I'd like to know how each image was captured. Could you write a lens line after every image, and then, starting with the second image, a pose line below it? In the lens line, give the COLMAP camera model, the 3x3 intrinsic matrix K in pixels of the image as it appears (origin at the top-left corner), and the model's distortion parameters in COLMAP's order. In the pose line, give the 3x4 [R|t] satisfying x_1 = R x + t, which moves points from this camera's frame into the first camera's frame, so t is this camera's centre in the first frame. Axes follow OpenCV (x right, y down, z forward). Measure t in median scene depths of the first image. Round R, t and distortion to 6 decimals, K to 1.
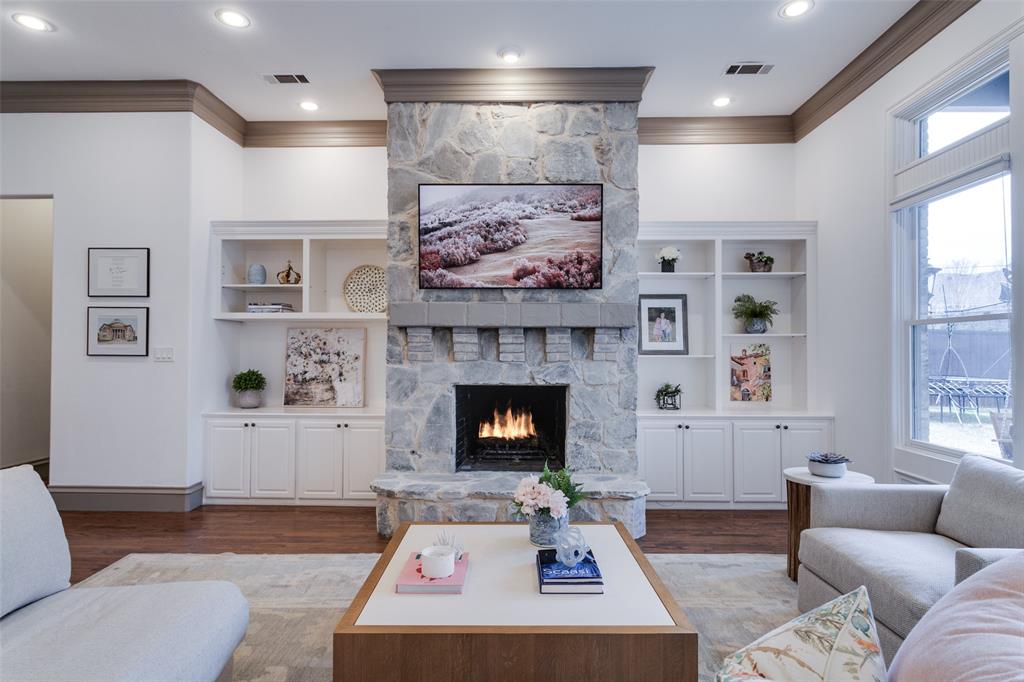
lens RADIAL K [[528.5, 0, 522.1], [0, 528.5, 339.4], [0, 0, 1]] dist [0.020601, -0.004986]
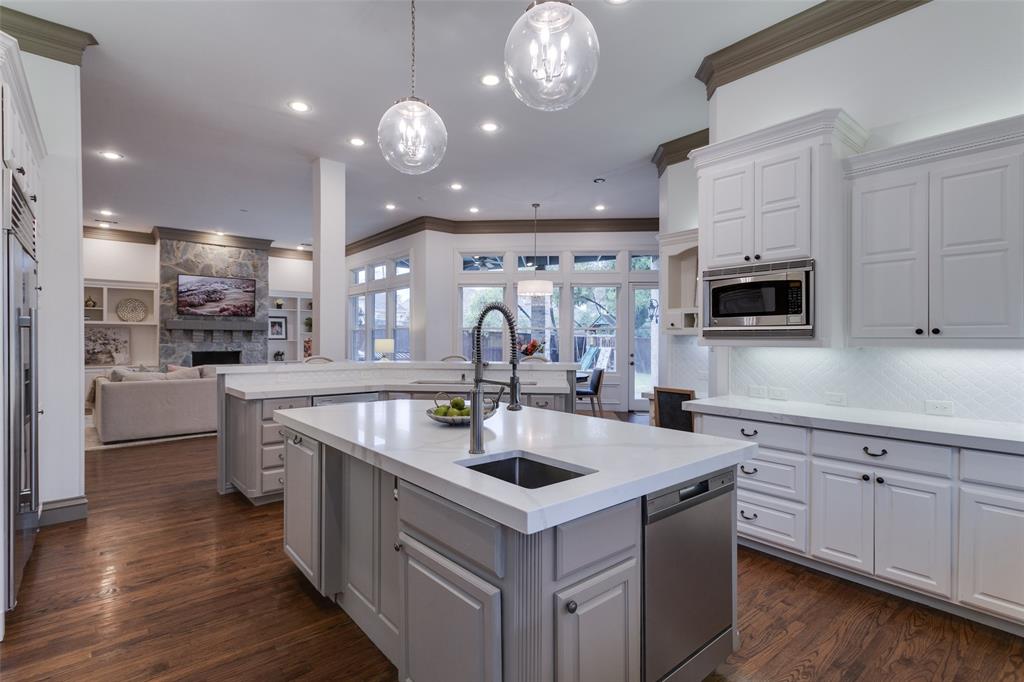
lens RADIAL K [[538.9, 0, 503.3], [0, 538.9, 337.3], [0, 0, 1]] dist [0.008887, 0.002130]
pose [[0.790142, 0.001337, 0.612922, -0.546700], [-0.013897, 0.999780, 0.015734, -0.047445], [-0.612766, -0.020950, 0.789986, -2.019725]]
